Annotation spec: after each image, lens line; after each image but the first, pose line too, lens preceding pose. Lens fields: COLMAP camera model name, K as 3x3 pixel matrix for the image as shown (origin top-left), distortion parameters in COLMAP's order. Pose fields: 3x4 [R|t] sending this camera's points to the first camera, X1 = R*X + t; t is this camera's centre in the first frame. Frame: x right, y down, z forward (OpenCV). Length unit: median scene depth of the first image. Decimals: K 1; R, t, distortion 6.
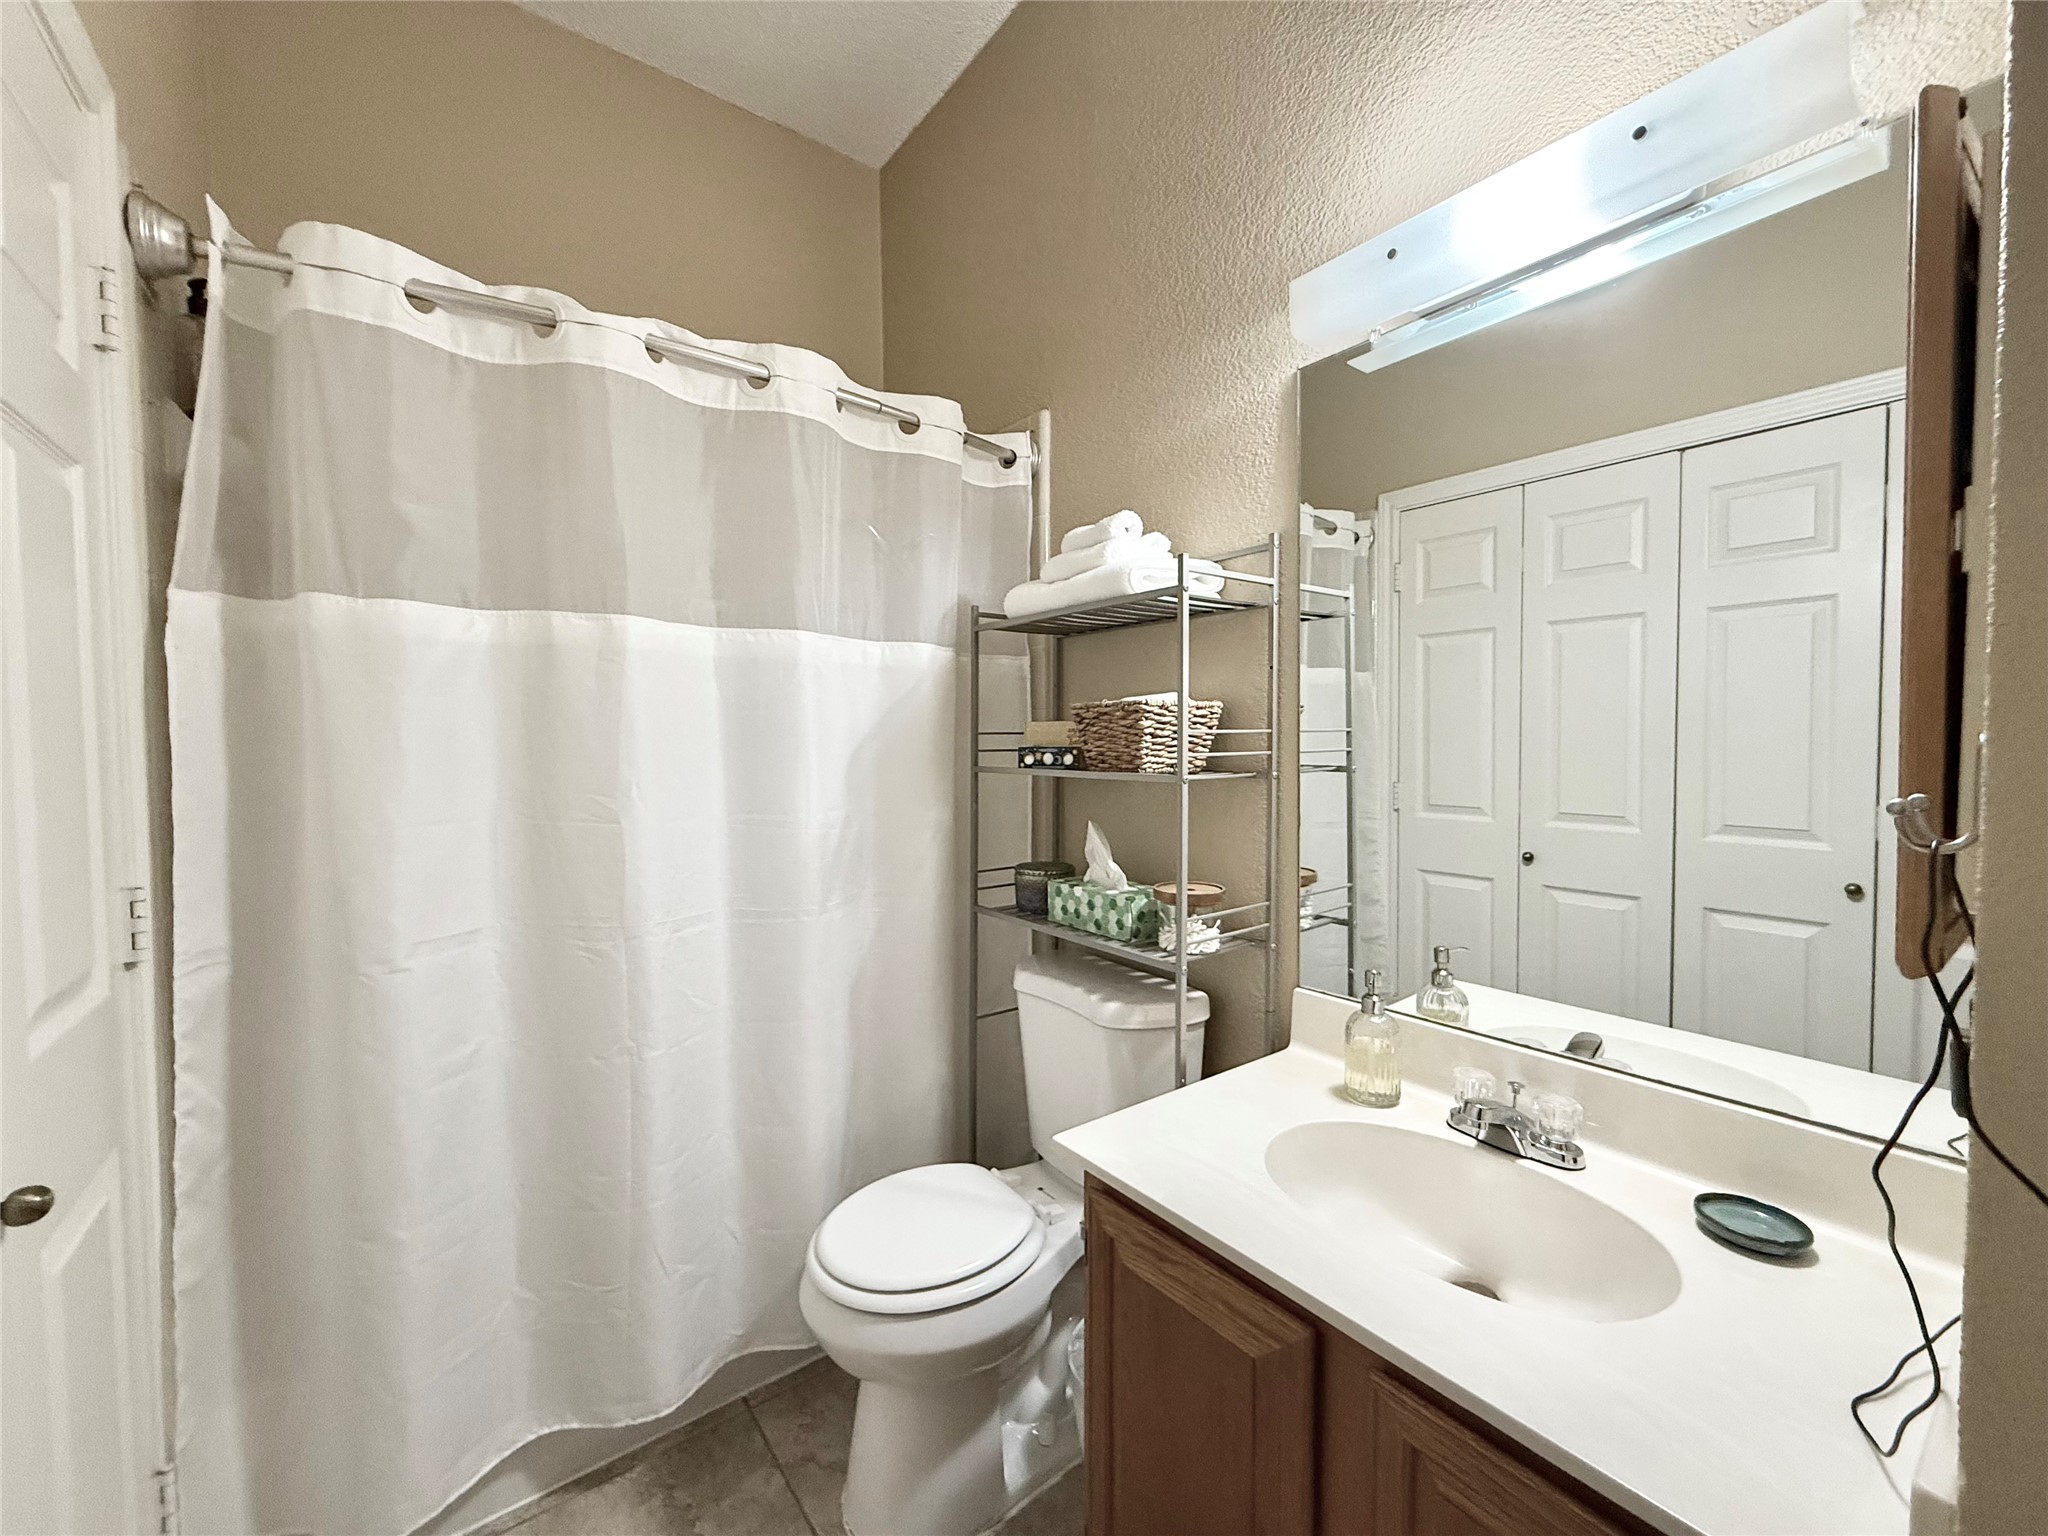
lens RADIAL K [[816.3, 0, 1020.2], [0, 816.3, 766.4], [0, 0, 1]] dist [-0.000113, -0.000068]
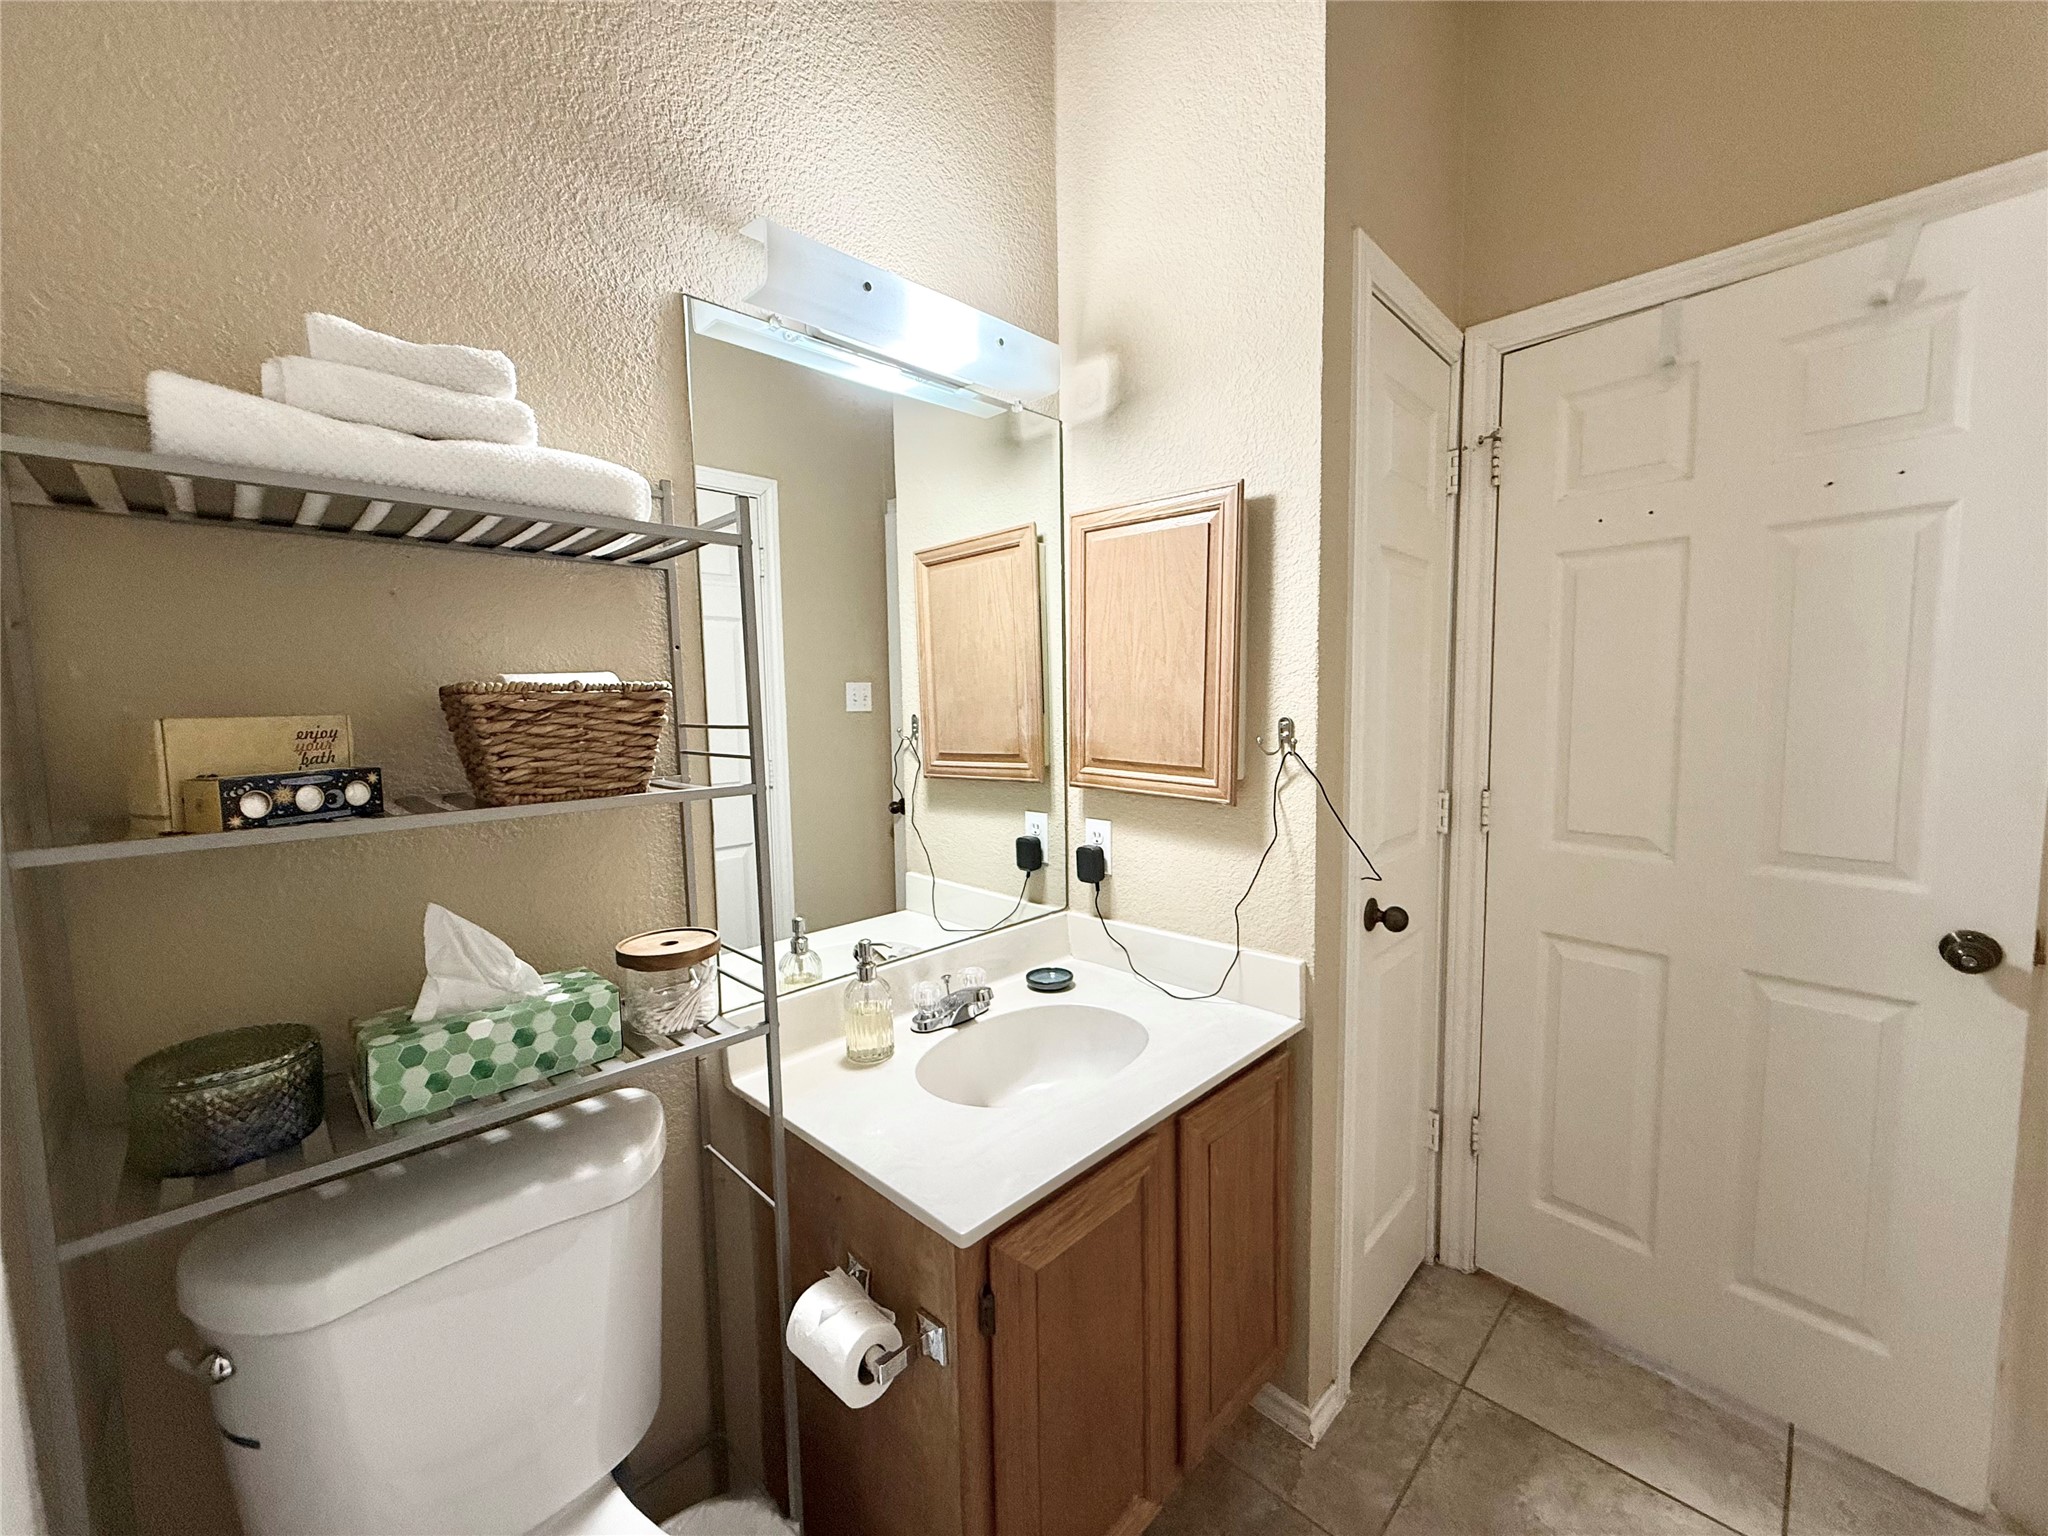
lens RADIAL K [[816.3, 0, 1020.2], [0, 816.3, 766.4], [0, 0, 1]] dist [-0.000113, -0.000068]
pose [[-0.143971, -0.074214, 0.986795, -0.504069], [0.051974, 0.995241, 0.082432, -0.047422], [-0.988216, 0.063156, -0.139428, 0.711018]]
